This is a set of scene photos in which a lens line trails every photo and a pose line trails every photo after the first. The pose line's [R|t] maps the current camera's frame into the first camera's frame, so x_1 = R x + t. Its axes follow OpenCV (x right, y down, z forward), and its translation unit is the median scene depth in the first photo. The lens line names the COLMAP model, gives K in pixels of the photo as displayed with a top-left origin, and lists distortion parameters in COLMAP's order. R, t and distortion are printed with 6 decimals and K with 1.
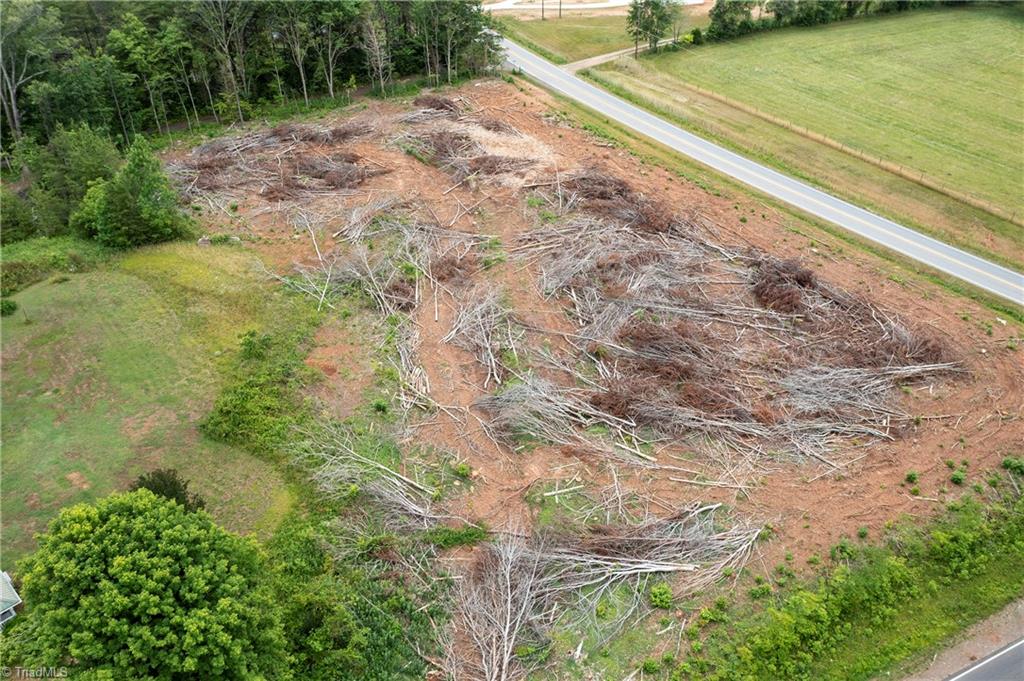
lens RADIAL K [[808.1, 0, 512.3], [0, 808.1, 340.6], [0, 0, 1]] dist [-0.008973, 0.002426]
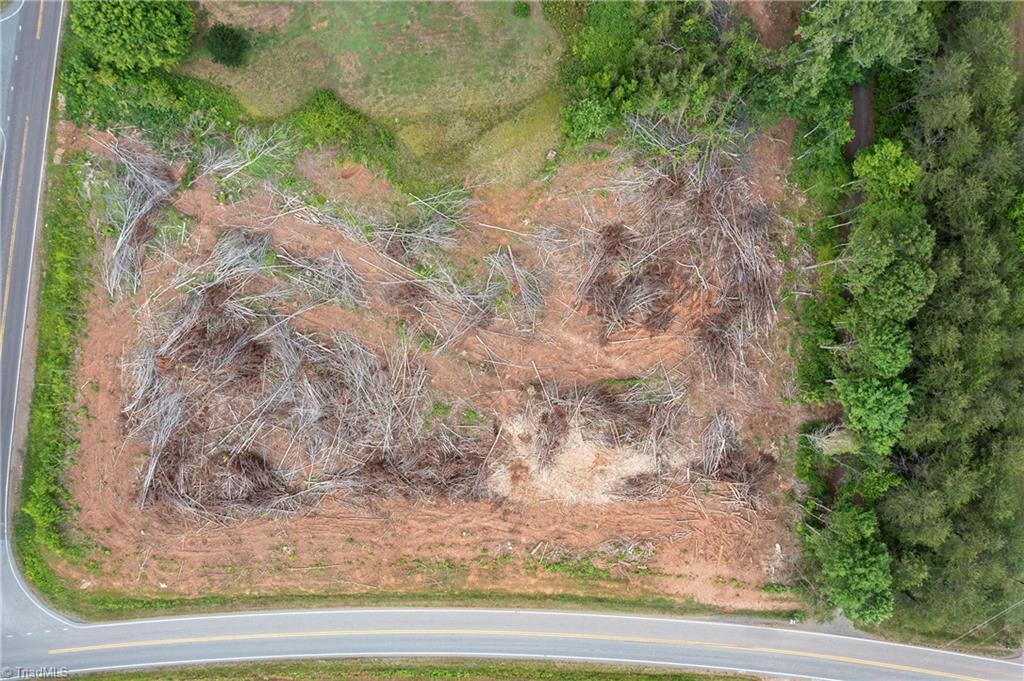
lens RADIAL K [[808.1, 0, 510.7], [0, 808.1, 339.4], [0, 0, 1]] dist [-0.008973, 0.002426]
pose [[-0.550484, 0.834418, 0.026729, -0.135384], [-0.446625, -0.321396, 0.835003, -1.207635], [0.705332, 0.447718, 0.549595, 0.378958]]
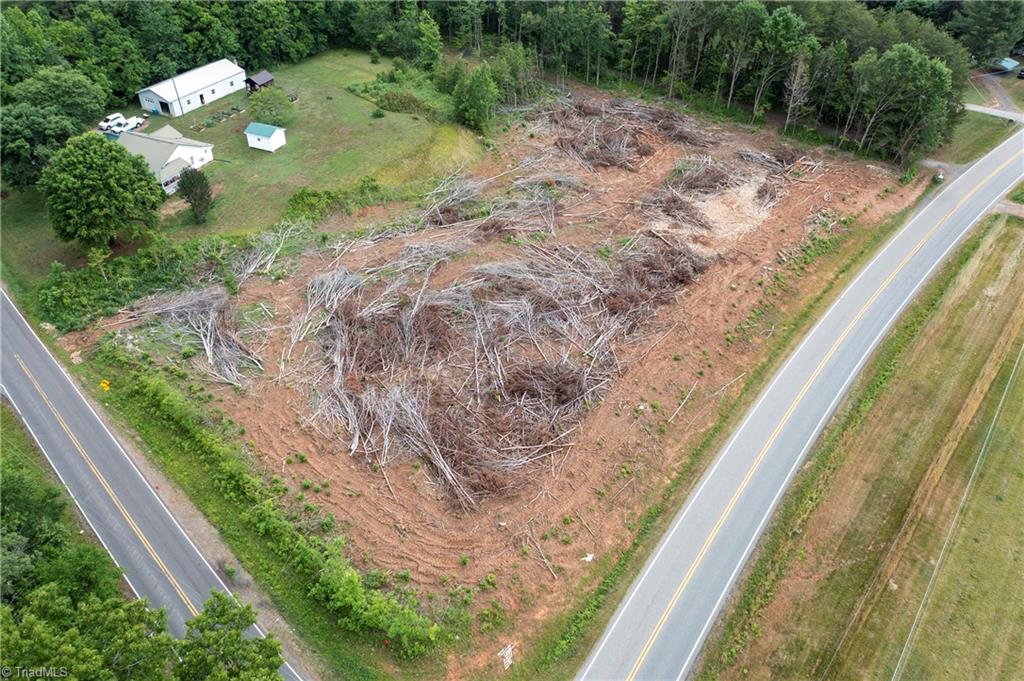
lens RADIAL K [[808.1, 0, 511.8], [0, 808.1, 335.1], [0, 0, 1]] dist [-0.008973, 0.002426]
pose [[0.301104, 0.595344, -0.744918, 0.964869], [-0.539956, 0.750319, 0.381404, -0.447409], [0.785992, 0.287381, 0.547383, 0.310249]]
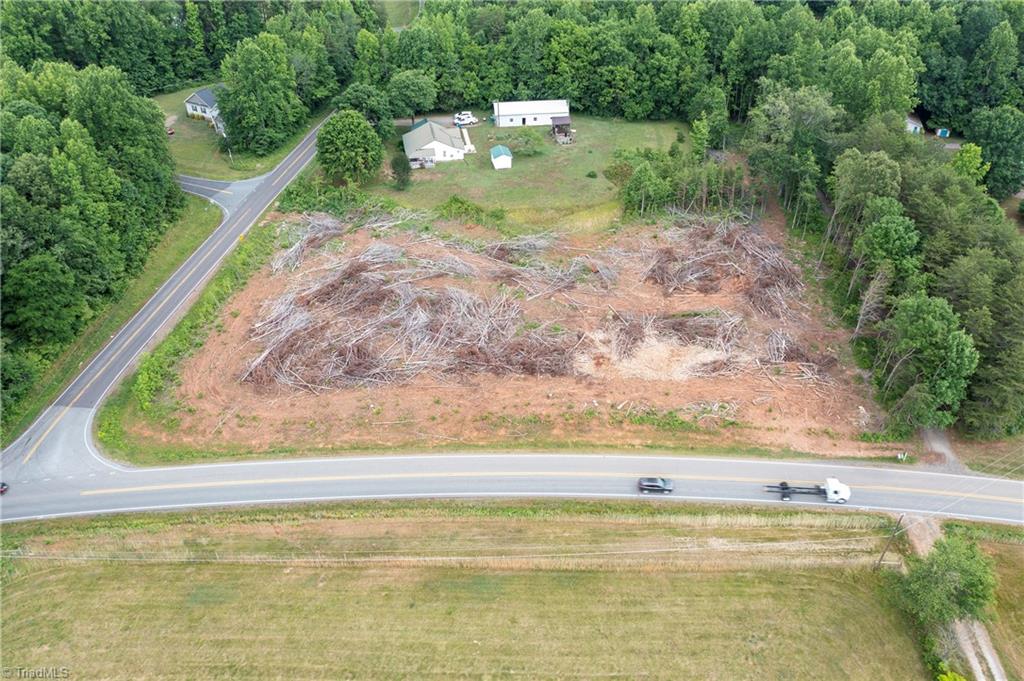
lens RADIAL K [[808.1, 0, 514.1], [0, 808.1, 336.8], [0, 0, 1]] dist [-0.008973, 0.002426]
pose [[-0.590428, 0.485892, -0.644441, 0.994912], [-0.444443, 0.470763, 0.762137, -1.225843], [0.673695, 0.736404, -0.062001, 1.115579]]
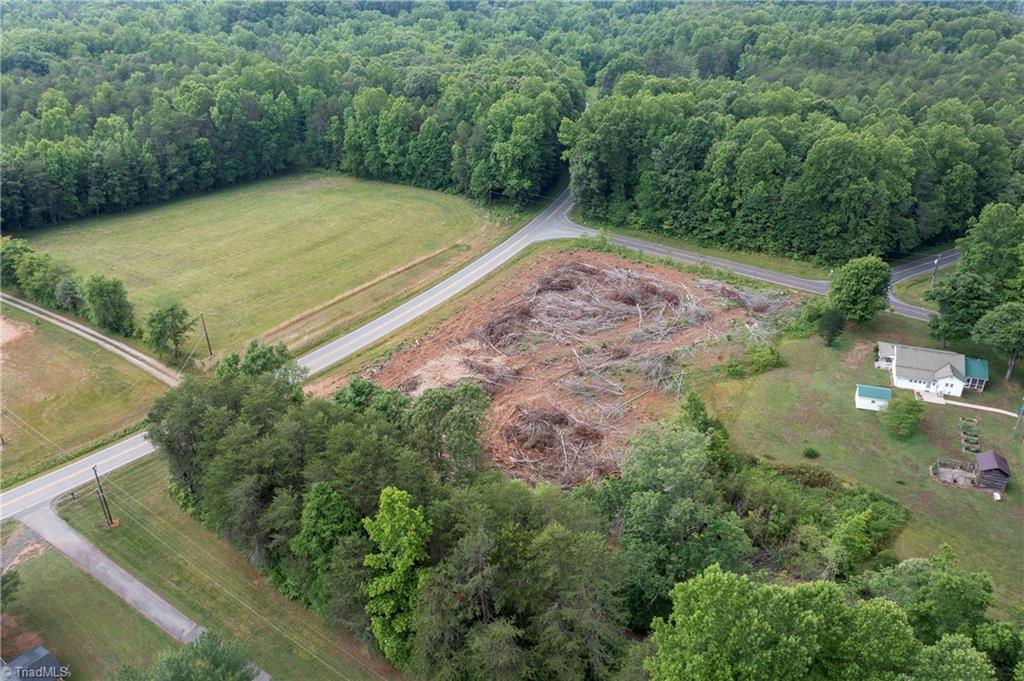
lens RADIAL K [[808.1, 0, 511.8], [0, 808.1, 339.0], [0, 0, 1]] dist [-0.008973, 0.002426]
pose [[-0.424485, -0.414022, 0.805232, -1.340802], [0.512012, 0.623720, 0.590607, -1.226049], [-0.746764, 0.662992, -0.052776, 1.163857]]
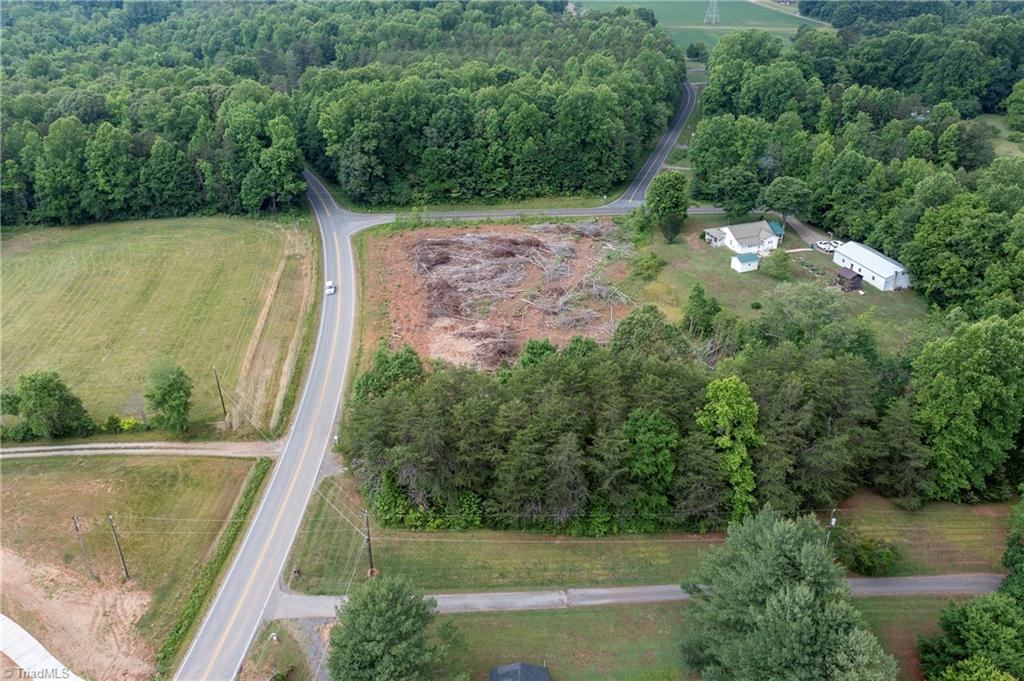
lens RADIAL K [[808.1, 0, 510.6], [0, 808.1, 338.8], [0, 0, 1]] dist [-0.008973, 0.002426]
pose [[-0.899210, -0.190259, 0.393984, -0.768113], [0.258680, 0.495049, 0.829464, -1.680164], [-0.352854, 0.847778, -0.395937, 1.837845]]
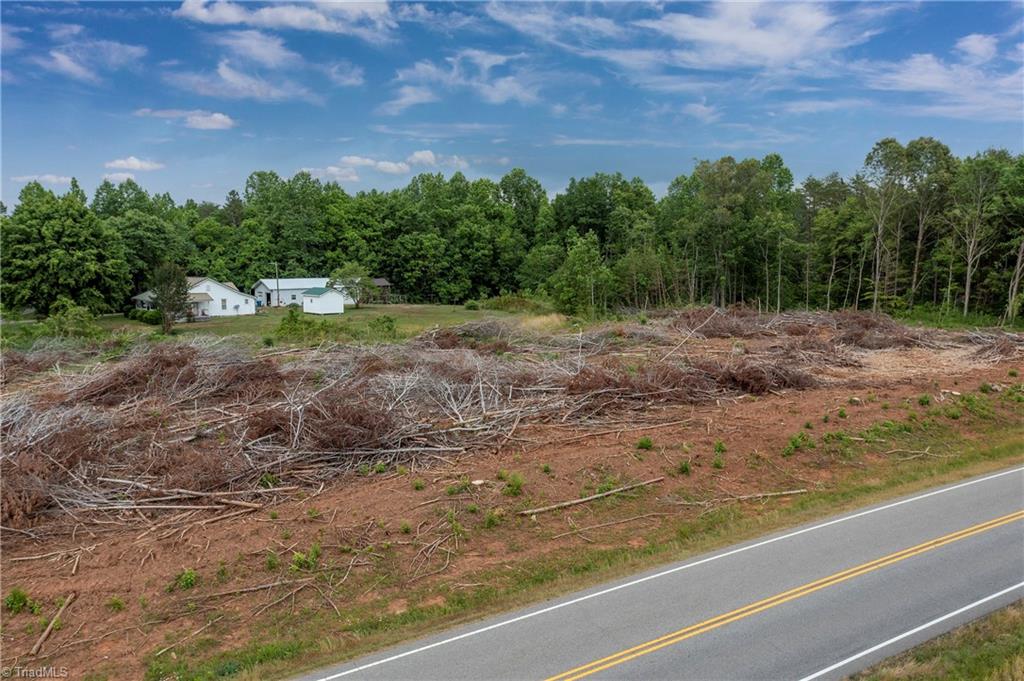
lens RADIAL K [[808.1, 0, 514.2], [0, 808.1, 343.8], [0, 0, 1]] dist [-0.008973, 0.002426]
pose [[-0.107993, 0.122564, -0.986568, 0.718399], [-0.553358, 0.817024, 0.162073, -0.229007], [0.825913, 0.563427, -0.020411, 0.951395]]
